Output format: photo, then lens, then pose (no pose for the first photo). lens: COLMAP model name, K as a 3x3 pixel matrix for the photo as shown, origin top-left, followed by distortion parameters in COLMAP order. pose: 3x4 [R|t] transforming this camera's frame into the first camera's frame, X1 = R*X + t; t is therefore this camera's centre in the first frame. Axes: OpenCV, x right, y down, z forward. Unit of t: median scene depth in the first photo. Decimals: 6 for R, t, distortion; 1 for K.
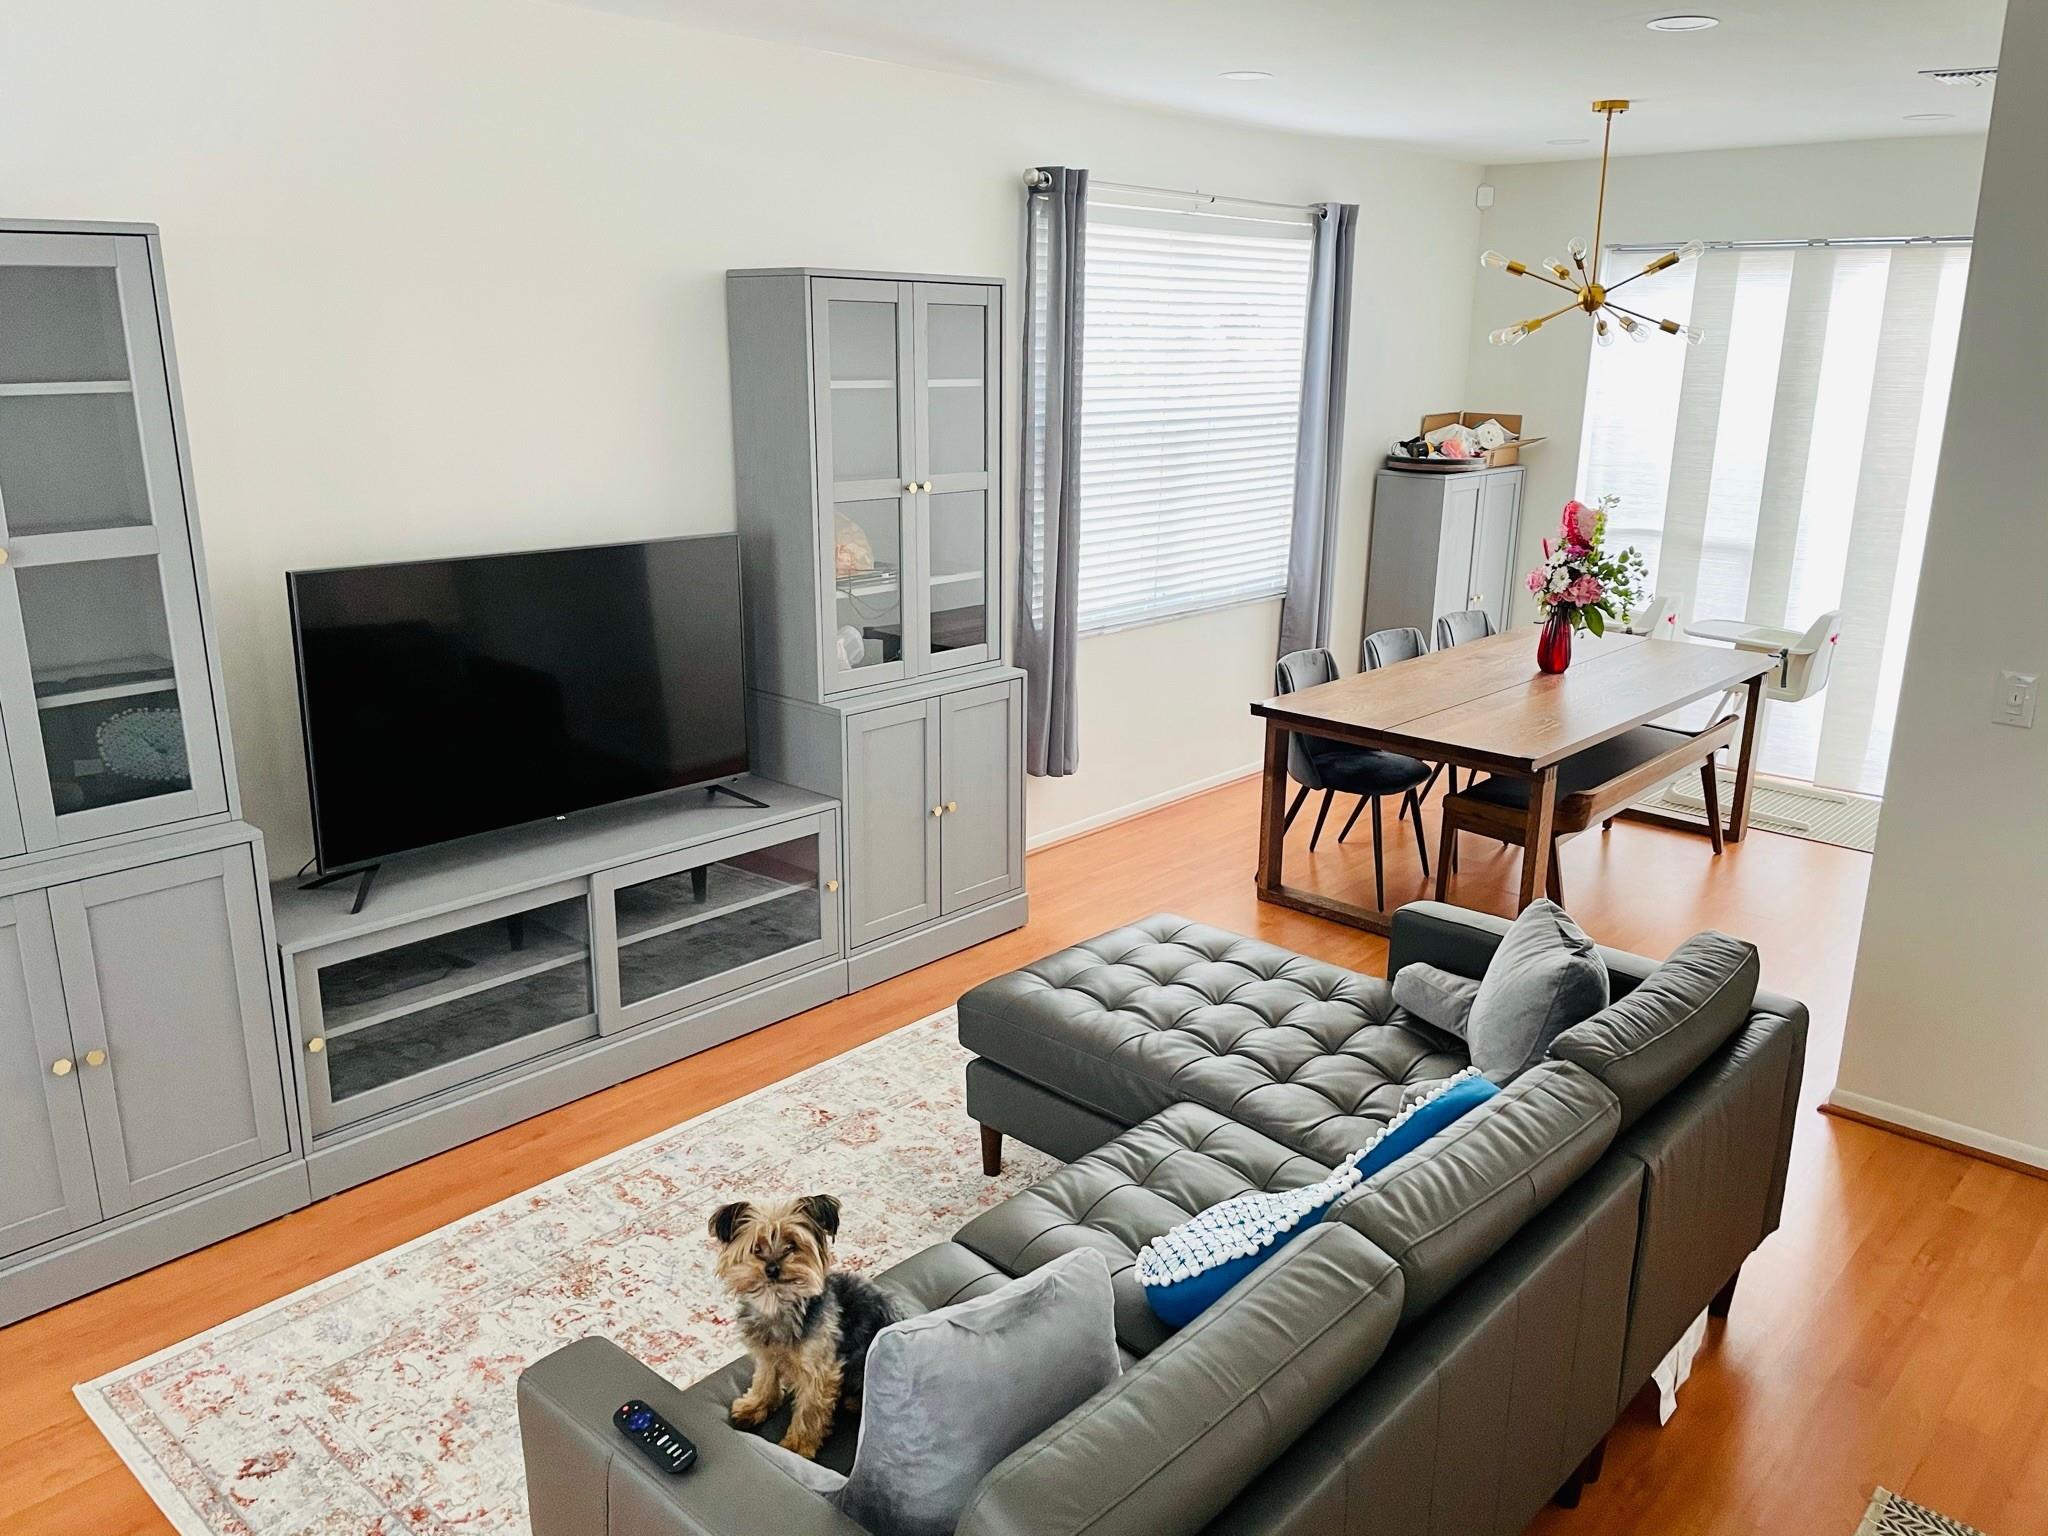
lens RADIAL K [[1548.9, 0, 1023.3], [0, 1548.9, 765.5], [0, 0, 1]] dist [0.001828, 0.000256]
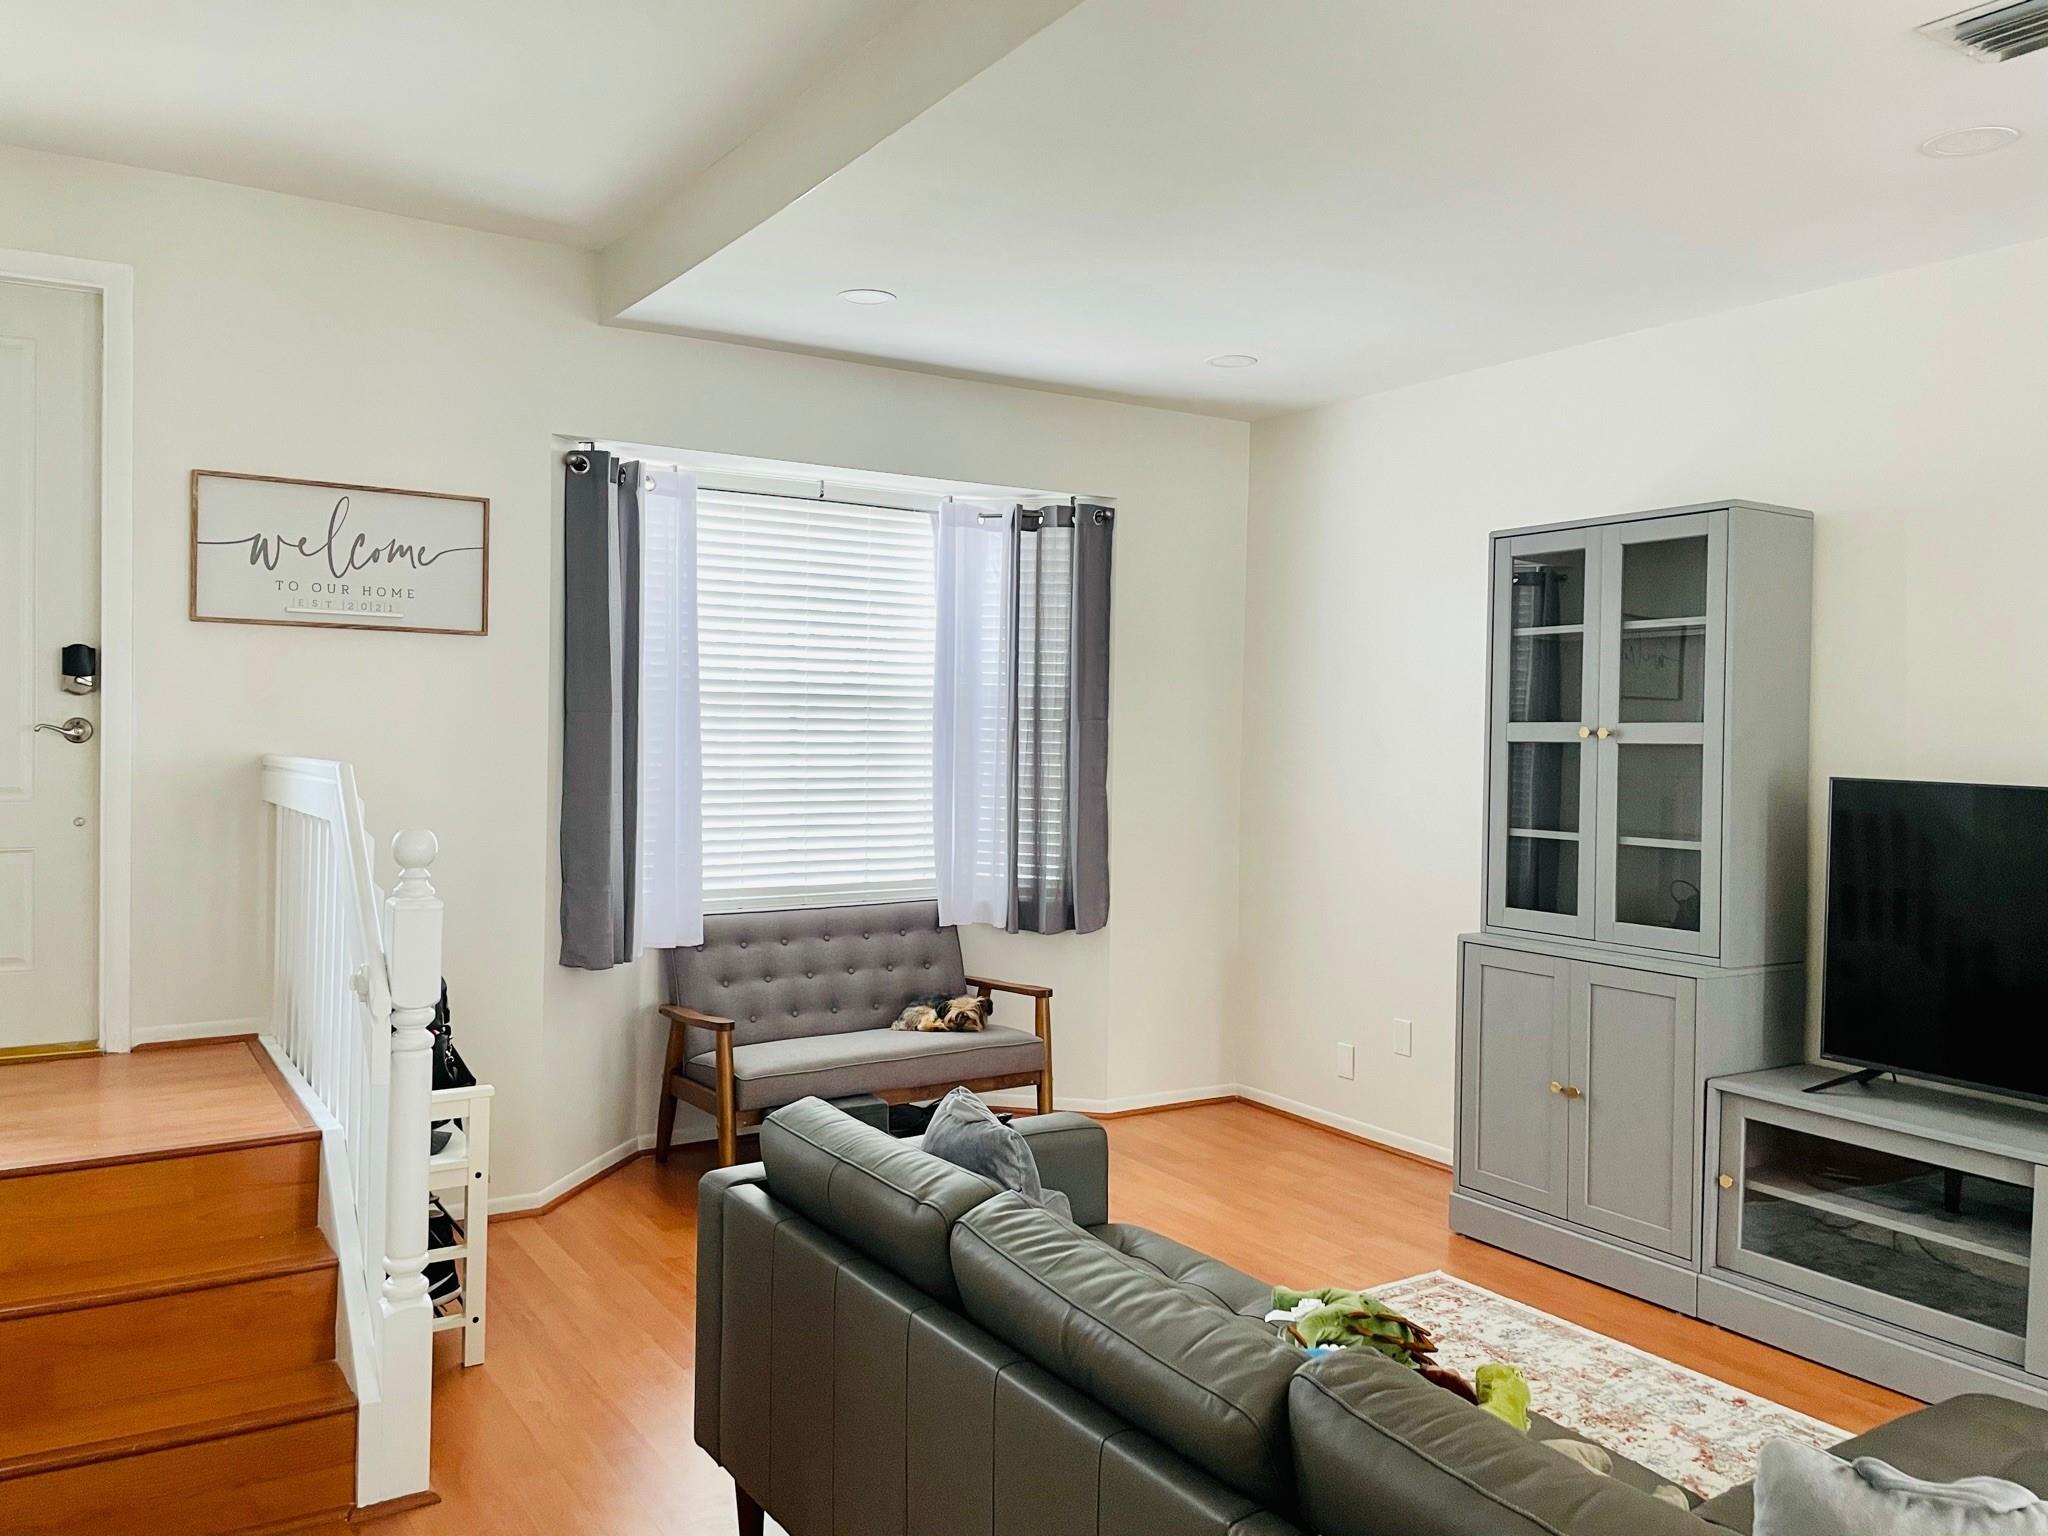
lens RADIAL K [[1548.9, 0, 1025.2], [0, 1548.9, 762.1], [0, 0, 1]] dist [0.001828, 0.000256]
pose [[-0.258343, 0.009917, -0.966002, 0.782251], [-0.280461, 0.956110, 0.084821, -0.066304], [0.924446, 0.292839, -0.244223, 0.727701]]
